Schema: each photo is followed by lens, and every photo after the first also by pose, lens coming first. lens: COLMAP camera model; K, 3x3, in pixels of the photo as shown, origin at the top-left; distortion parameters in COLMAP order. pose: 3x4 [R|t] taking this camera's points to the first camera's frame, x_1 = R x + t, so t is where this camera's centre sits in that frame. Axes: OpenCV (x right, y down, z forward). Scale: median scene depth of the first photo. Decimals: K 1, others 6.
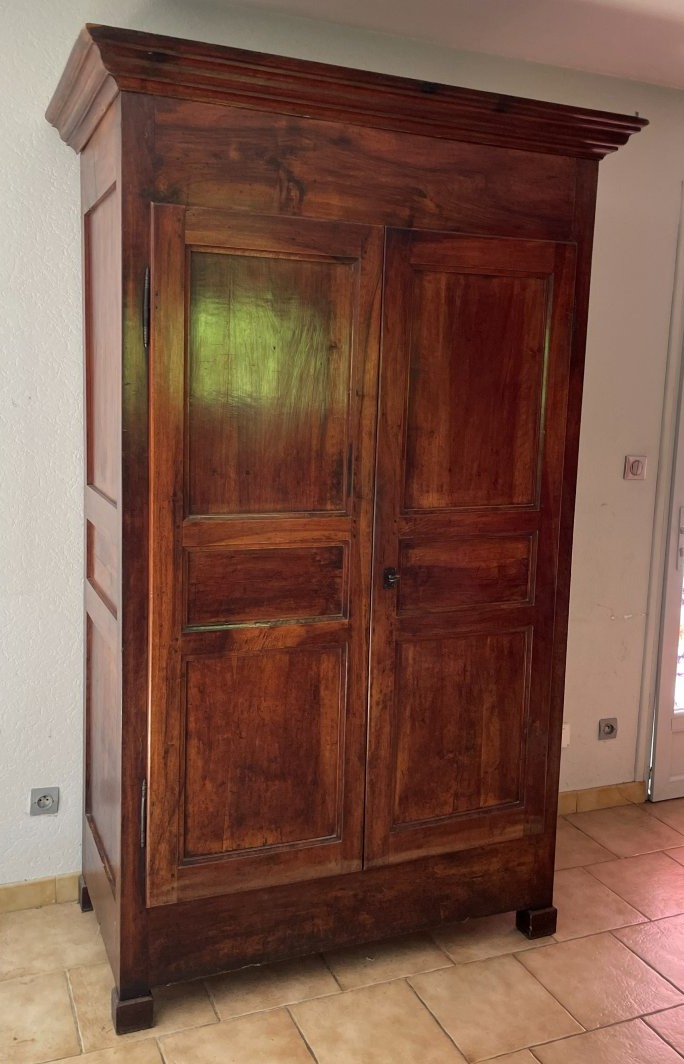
lens RADIAL K [[919.2, 0, 320.7], [0, 919.2, 495.3], [0, 0, 1]] dist [0.090459, -0.141971]
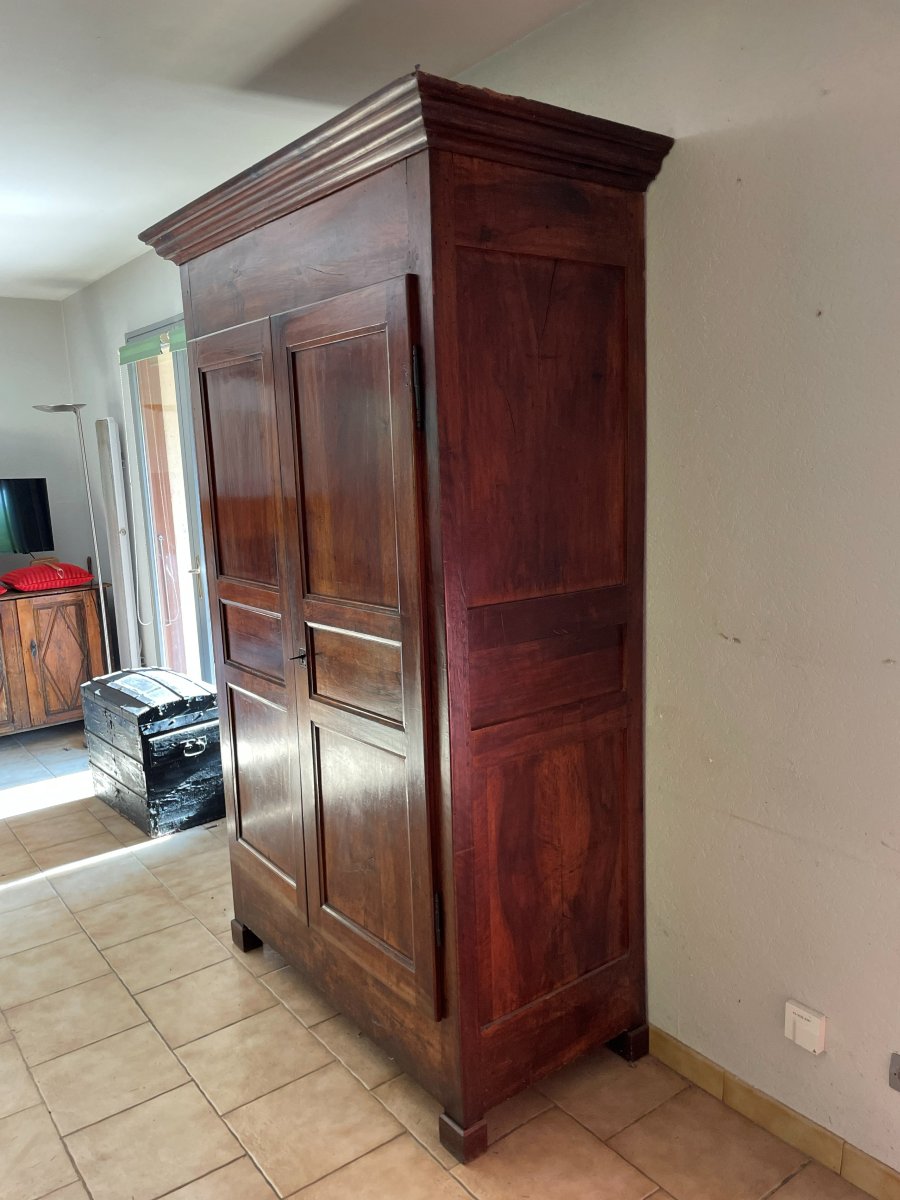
lens RADIAL K [[907.4, 0, 434.2], [0, 907.4, 606.2], [0, 0, 1]] dist [0.091070, -0.118968]
pose [[0.244244, 0.124897, -0.961637, 1.078614], [-0.070126, 0.991349, 0.110945, -0.090439], [0.967175, 0.040338, 0.250890, 0.883604]]
